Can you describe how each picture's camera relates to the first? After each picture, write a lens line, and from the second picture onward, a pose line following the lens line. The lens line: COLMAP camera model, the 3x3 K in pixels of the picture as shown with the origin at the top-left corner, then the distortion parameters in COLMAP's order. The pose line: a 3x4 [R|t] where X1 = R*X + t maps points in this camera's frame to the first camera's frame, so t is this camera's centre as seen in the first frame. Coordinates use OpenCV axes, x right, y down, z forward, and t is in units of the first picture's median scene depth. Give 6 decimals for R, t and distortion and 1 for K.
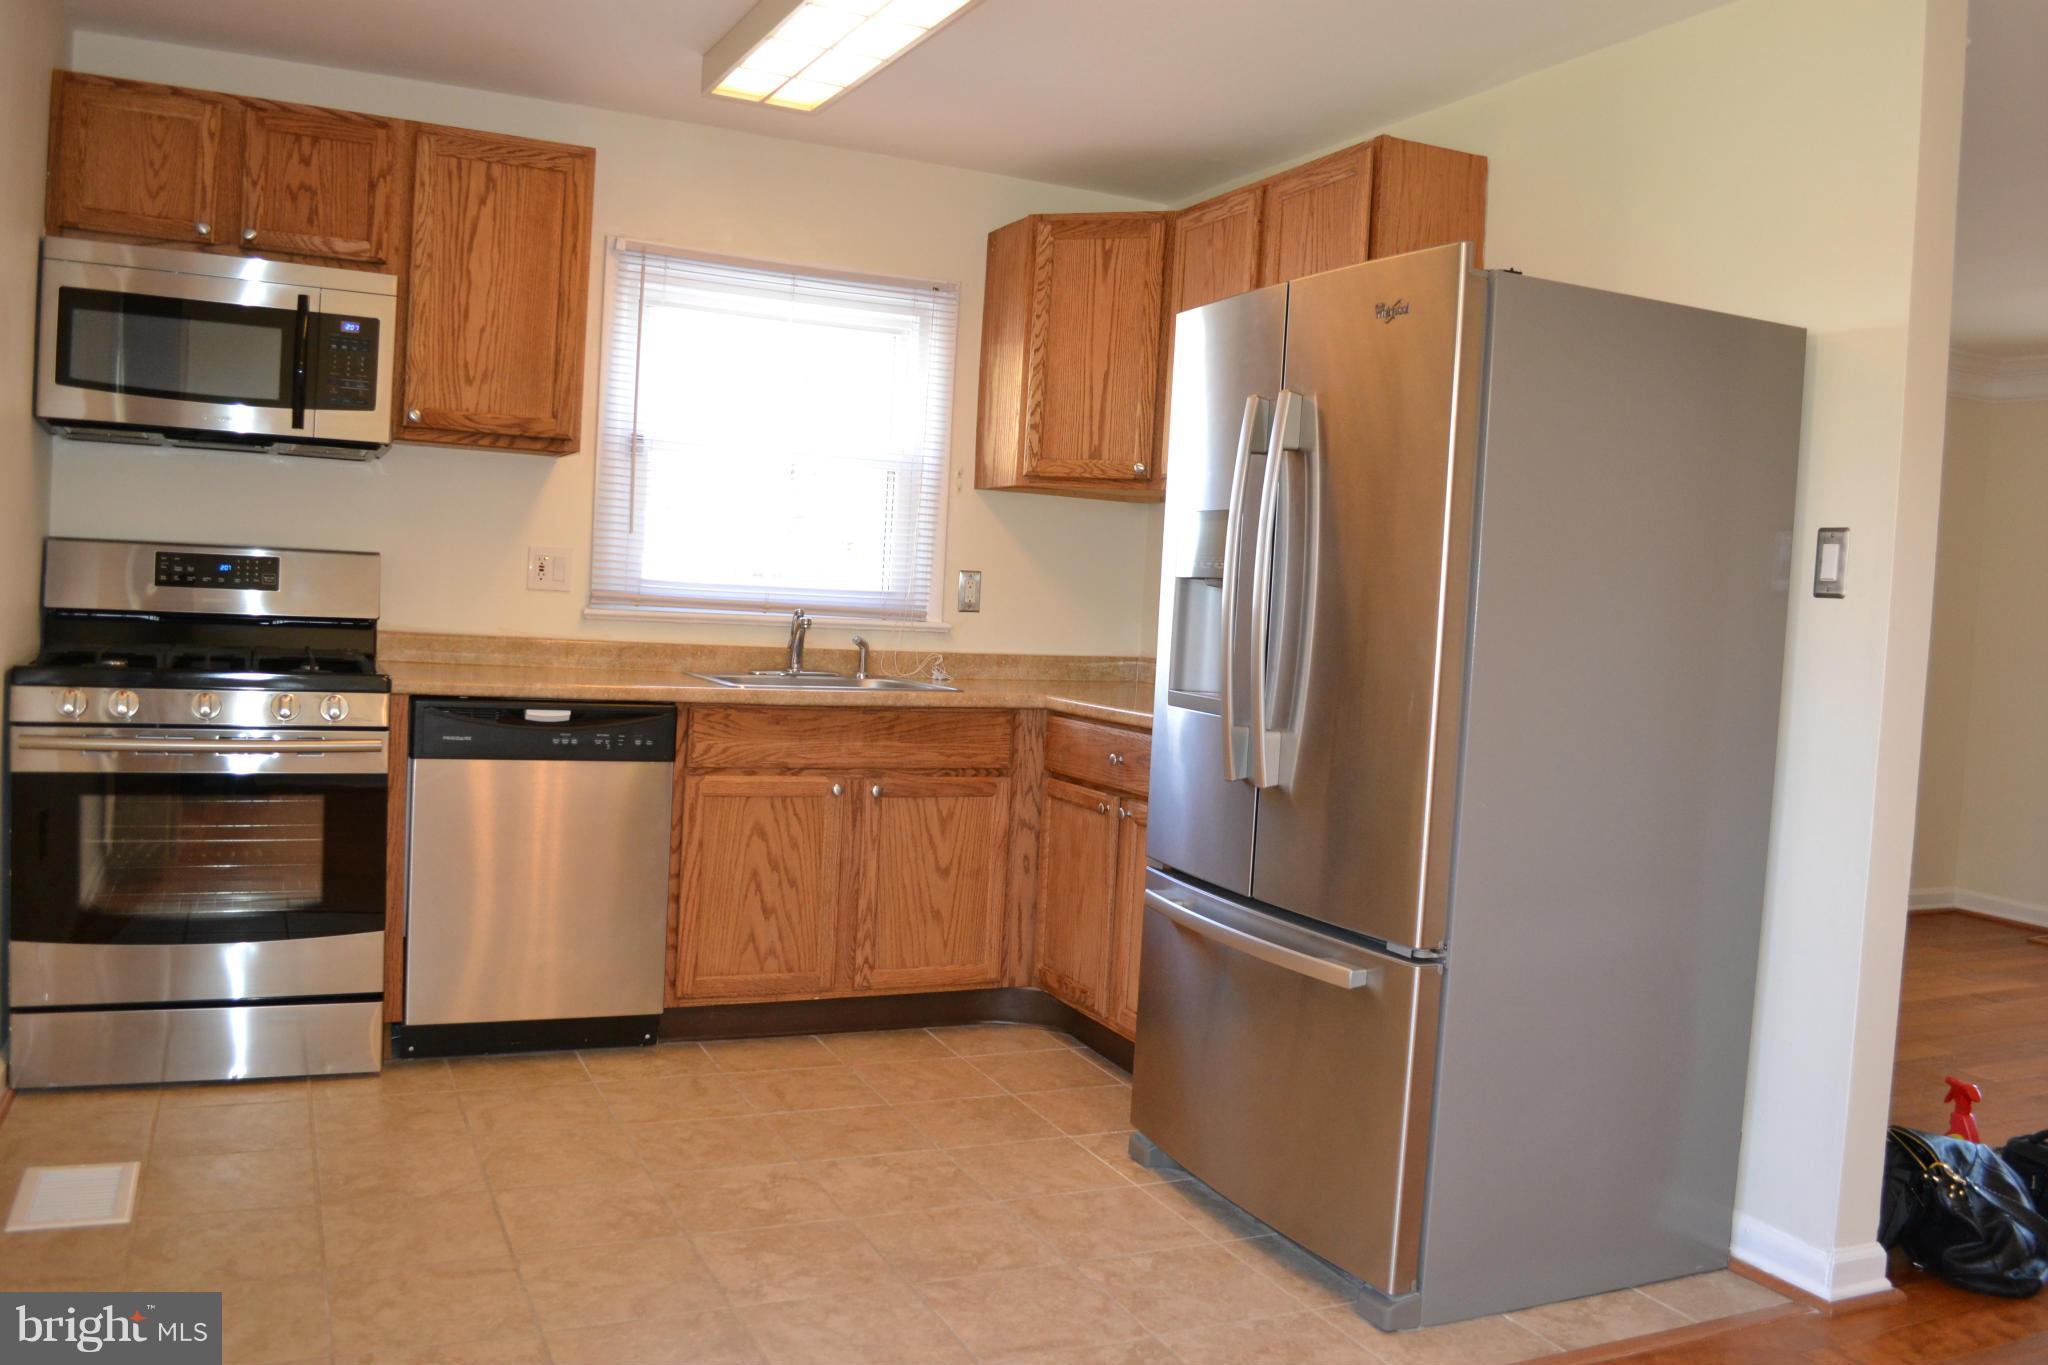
lens RADIAL K [[1630.1, 0, 1031.9], [0, 1630.1, 683.1], [0, 0, 1]] dist [-0.087541, 0.015199]
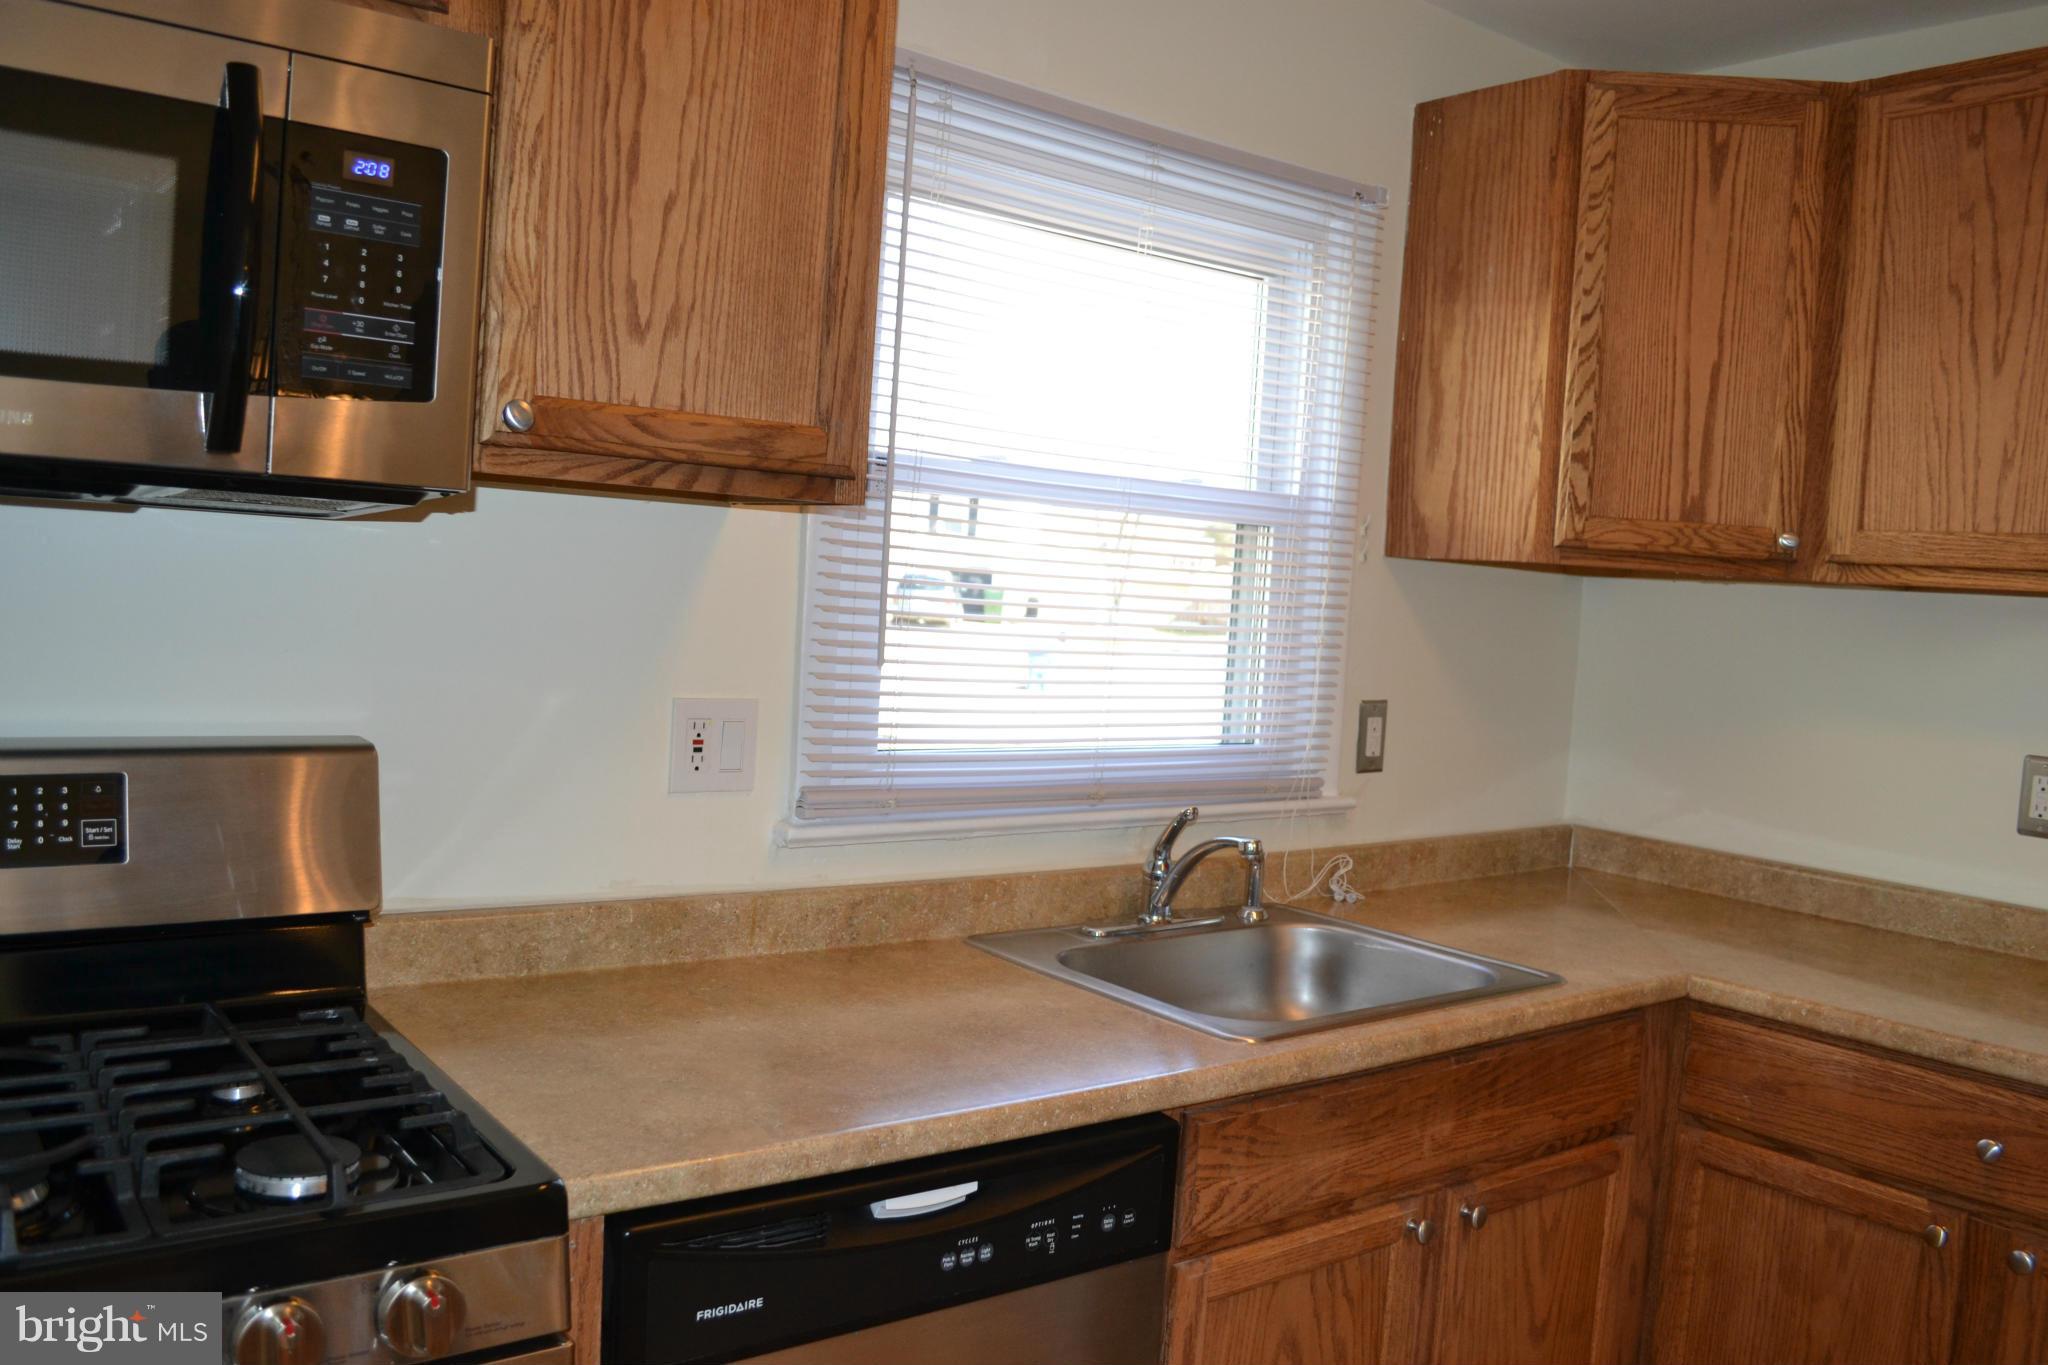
lens RADIAL K [[1630.1, 0, 1031.9], [0, 1630.1, 683.1], [0, 0, 1]] dist [-0.087541, 0.015199]
pose [[0.977277, -0.007503, 0.211833, -0.340283], [0.003035, 0.999766, 0.021412, -0.108571], [-0.211945, -0.020282, 0.977071, 0.586114]]
